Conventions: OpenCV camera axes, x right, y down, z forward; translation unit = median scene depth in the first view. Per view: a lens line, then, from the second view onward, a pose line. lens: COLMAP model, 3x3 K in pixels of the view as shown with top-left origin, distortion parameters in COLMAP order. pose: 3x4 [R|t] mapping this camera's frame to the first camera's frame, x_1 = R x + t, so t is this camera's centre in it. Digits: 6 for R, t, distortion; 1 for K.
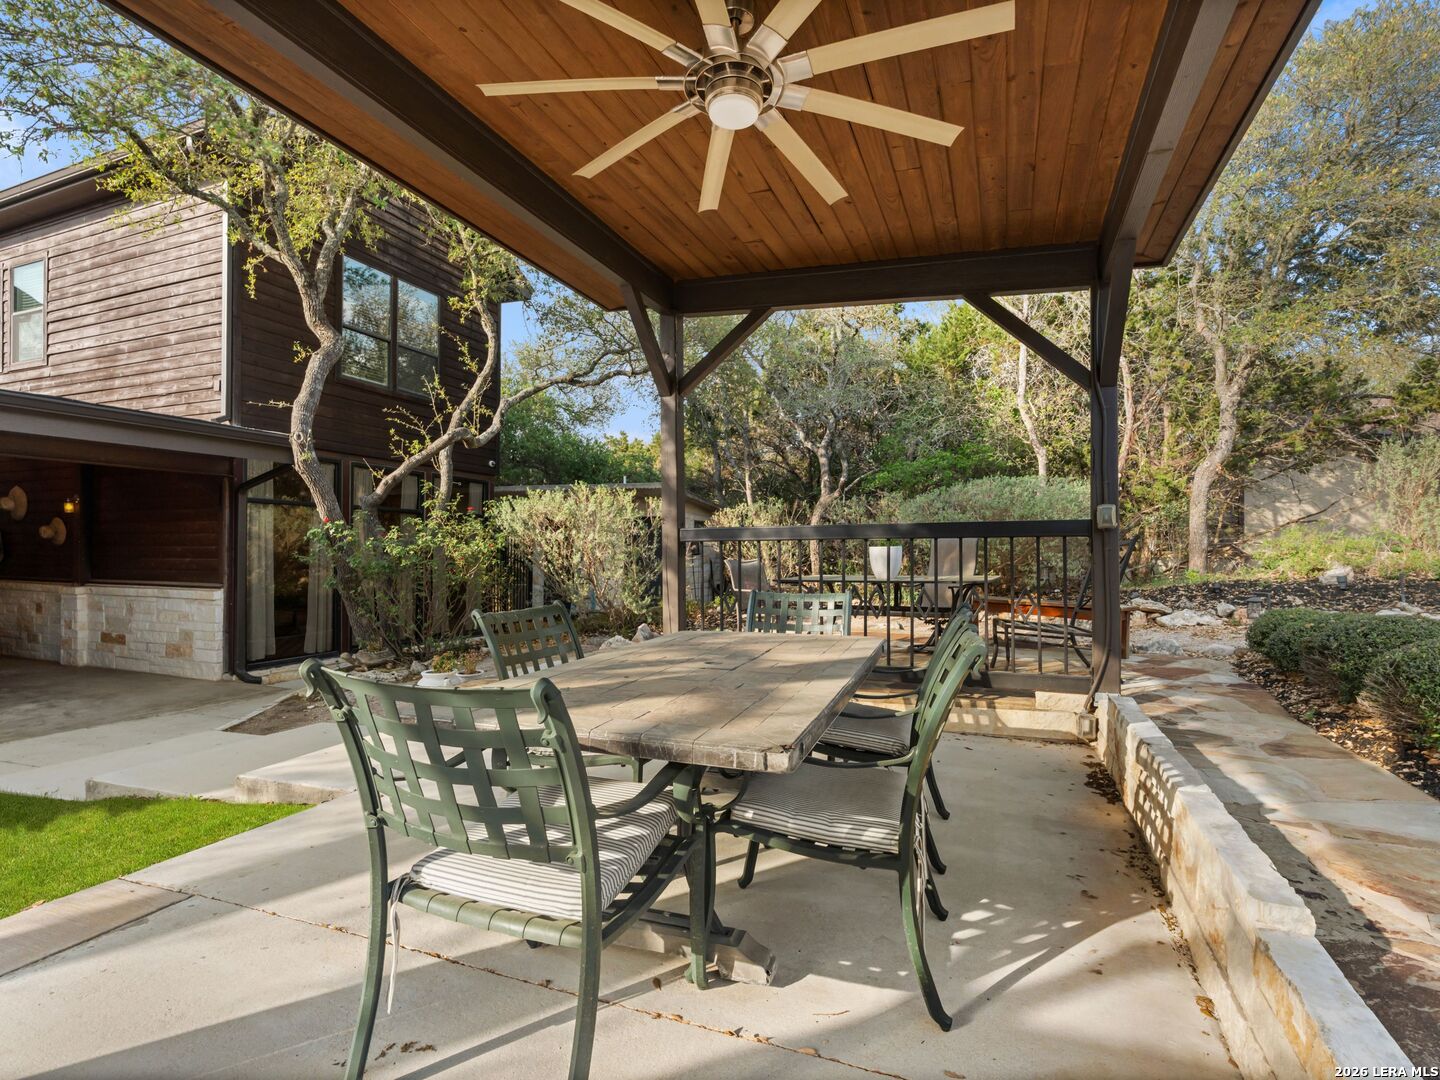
lens RADIAL K [[706.0, 0, 714.8], [0, 706.0, 546.7], [0, 0, 1]] dist [-0.003804, 0.000675]
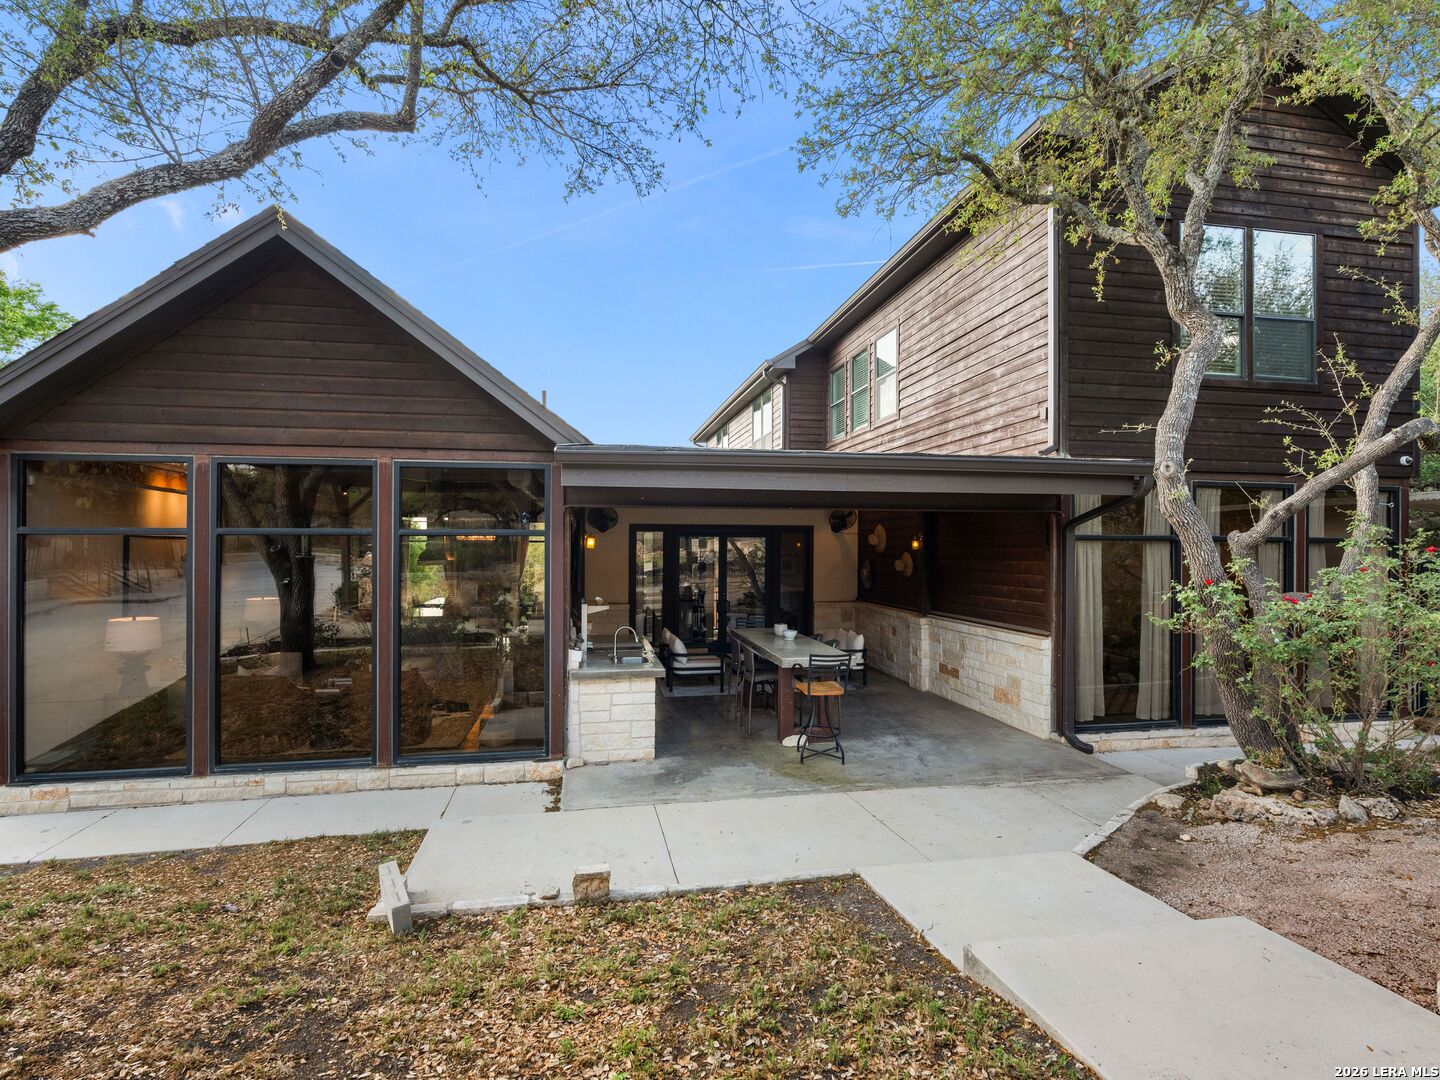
lens RADIAL K [[706.0, 0, 714.8], [0, 706.0, 546.7], [0, 0, 1]] dist [-0.003804, 0.000675]
pose [[0.539951, -0.002318, -0.841694, -0.162243], [0.000583, 0.999997, -0.002380, -0.052402], [0.841696, 0.000795, 0.539950, 0.143926]]
